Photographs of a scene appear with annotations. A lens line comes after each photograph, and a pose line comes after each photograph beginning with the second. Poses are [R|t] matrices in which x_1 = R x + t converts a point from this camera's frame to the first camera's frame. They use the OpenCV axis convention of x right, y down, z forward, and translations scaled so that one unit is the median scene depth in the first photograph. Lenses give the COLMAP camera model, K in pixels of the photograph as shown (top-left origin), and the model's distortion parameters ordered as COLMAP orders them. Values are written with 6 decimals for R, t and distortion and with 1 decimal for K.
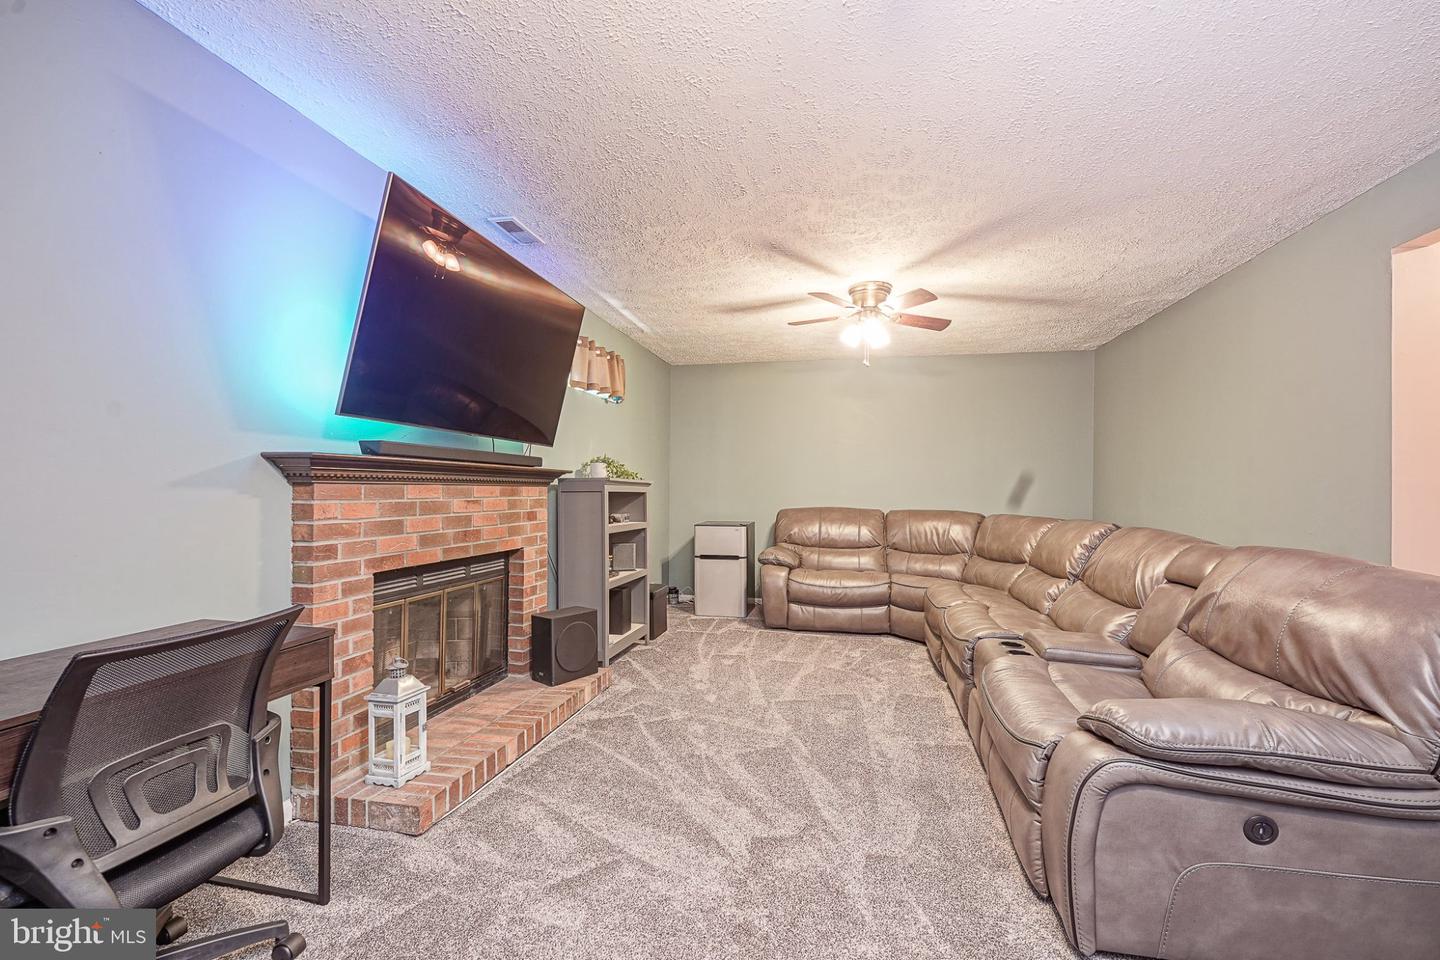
lens RADIAL K [[585.7, 0, 723.6], [0, 585.7, 487.0], [0, 0, 1]] dist [0.000031, 0.000123]
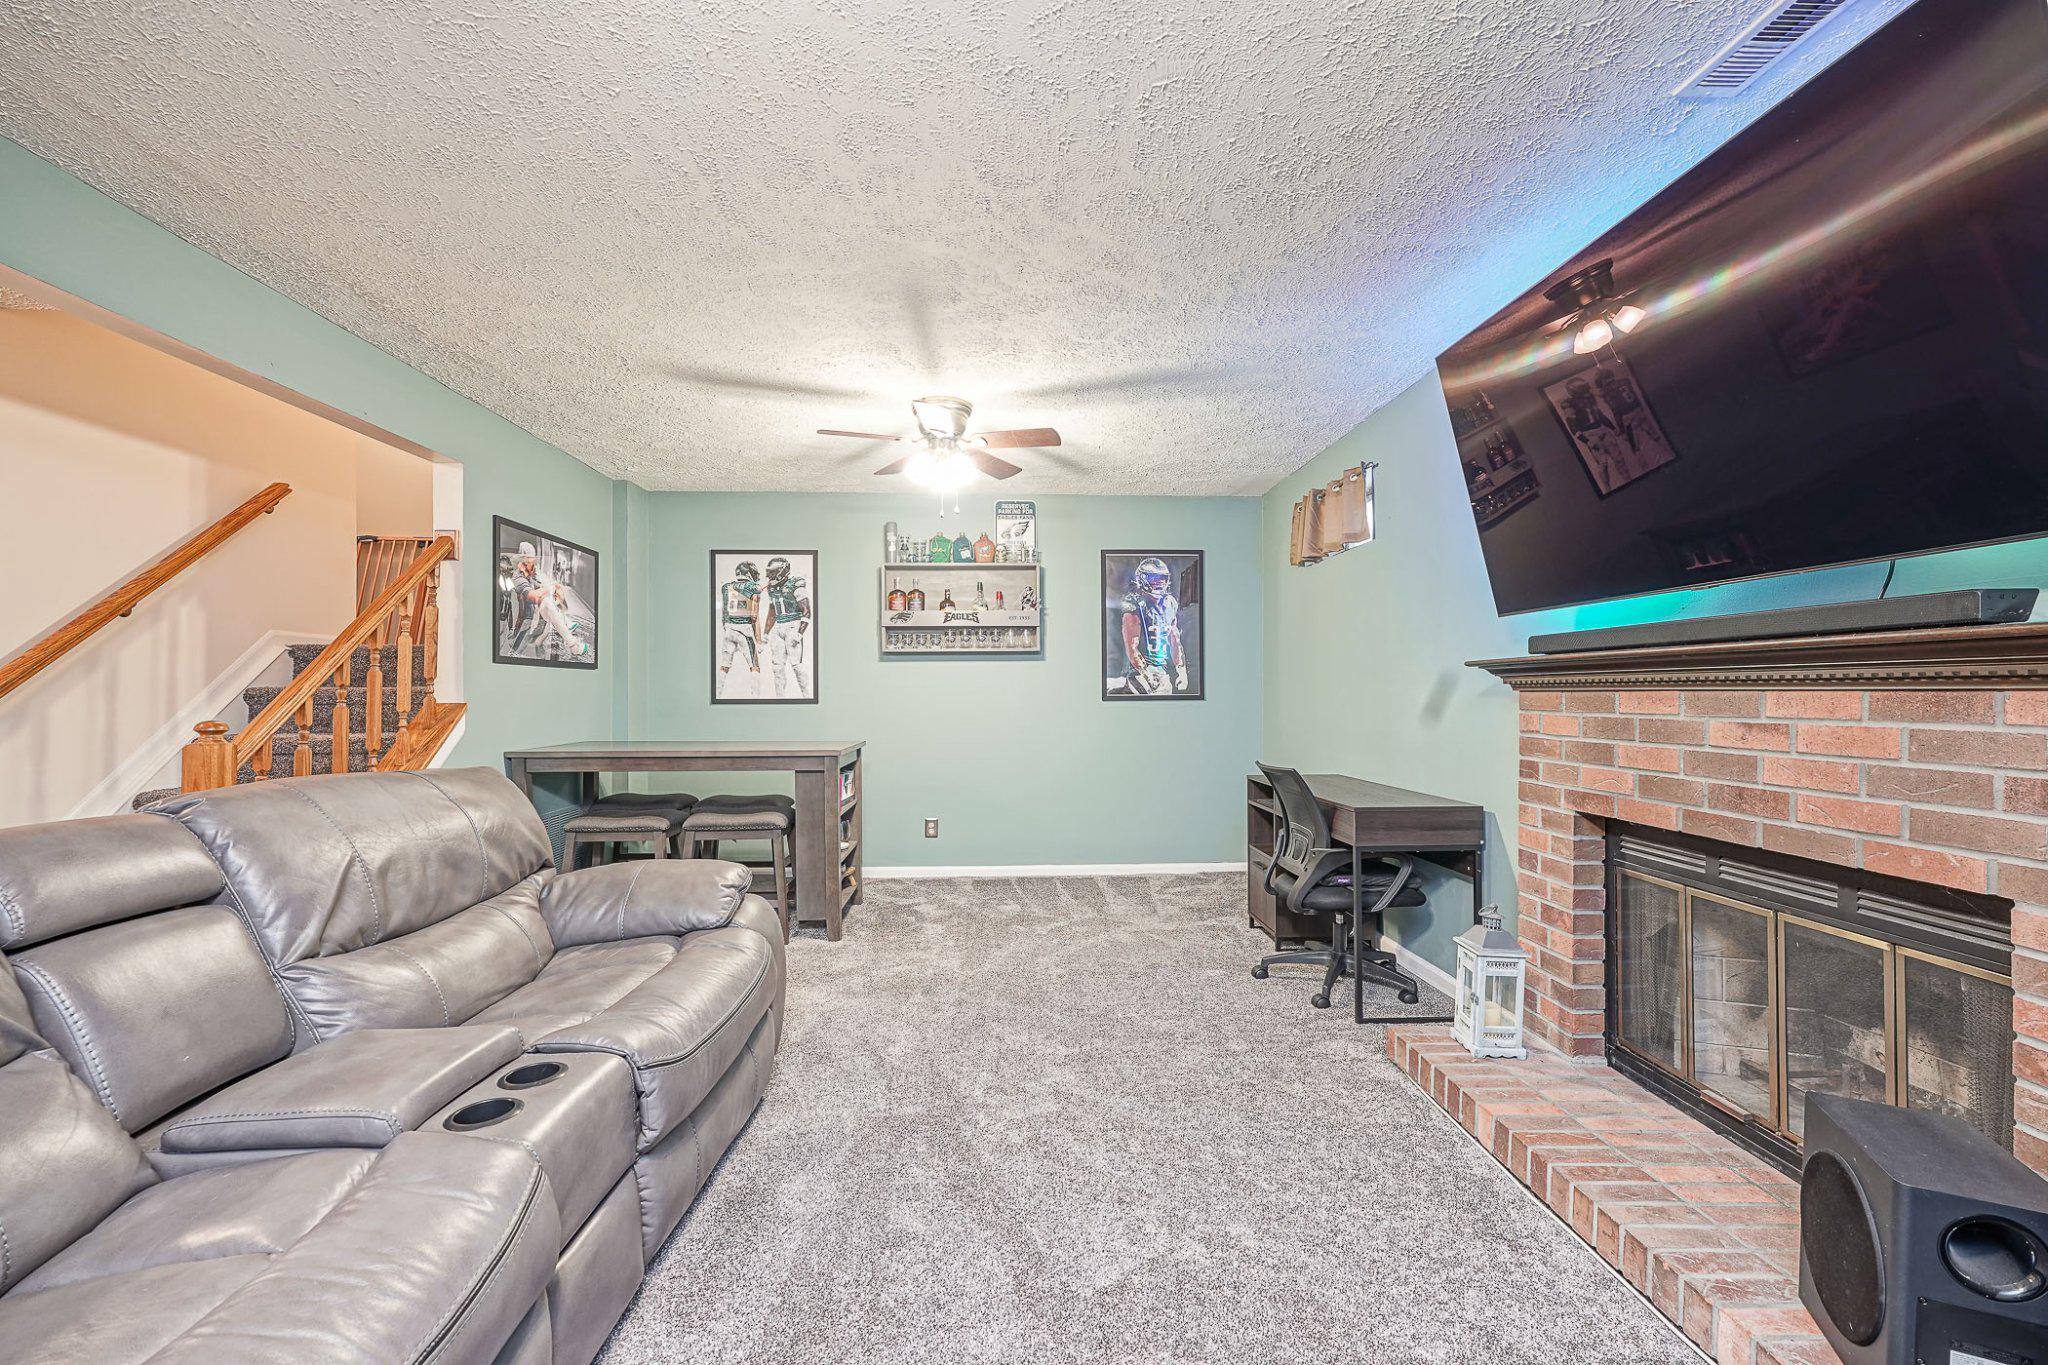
lens RADIAL K [[820.4, 0, 1027.7], [0, 820.4, 692.5], [0, 0, 1]] dist [0.000083, 0.000227]
pose [[-0.965970, -0.008011, -0.258529, 0.295549], [-0.006328, 0.999953, -0.007340, 0.007083], [0.258576, -0.005454, -0.965976, 1.563288]]
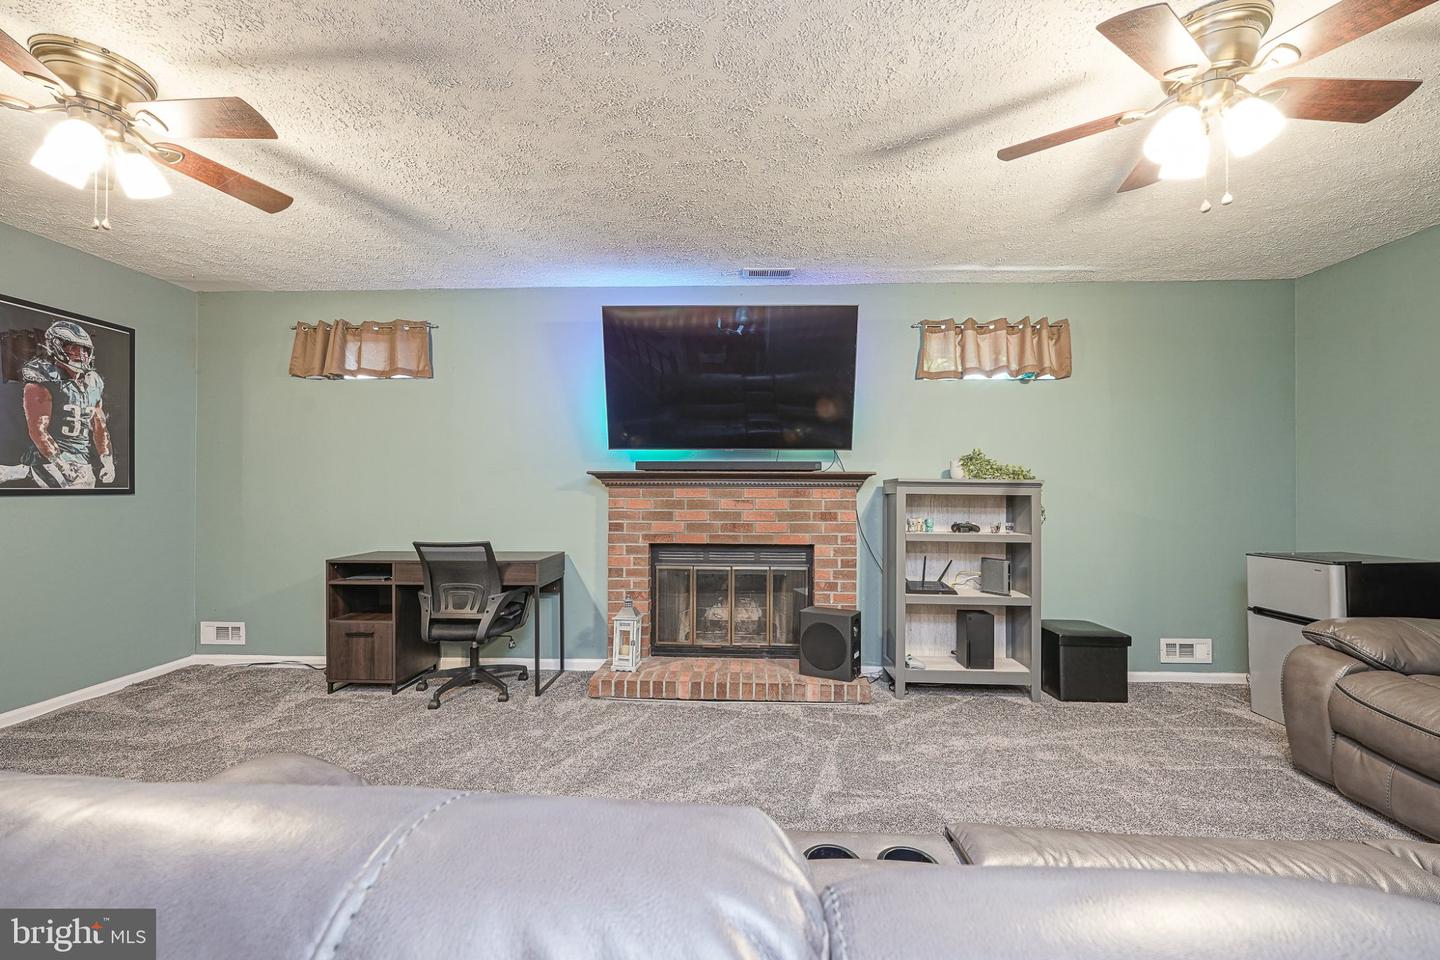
lens RADIAL K [[576.8, 0, 722.6], [0, 576.8, 487.0], [0, 0, 1]] dist [0.000083, 0.000227]
pose [[0.173365, -0.012269, -0.984781, 0.857443], [0.001818, 0.999925, -0.012138, 0.010042], [0.984856, 0.000314, 0.173374, 0.790859]]
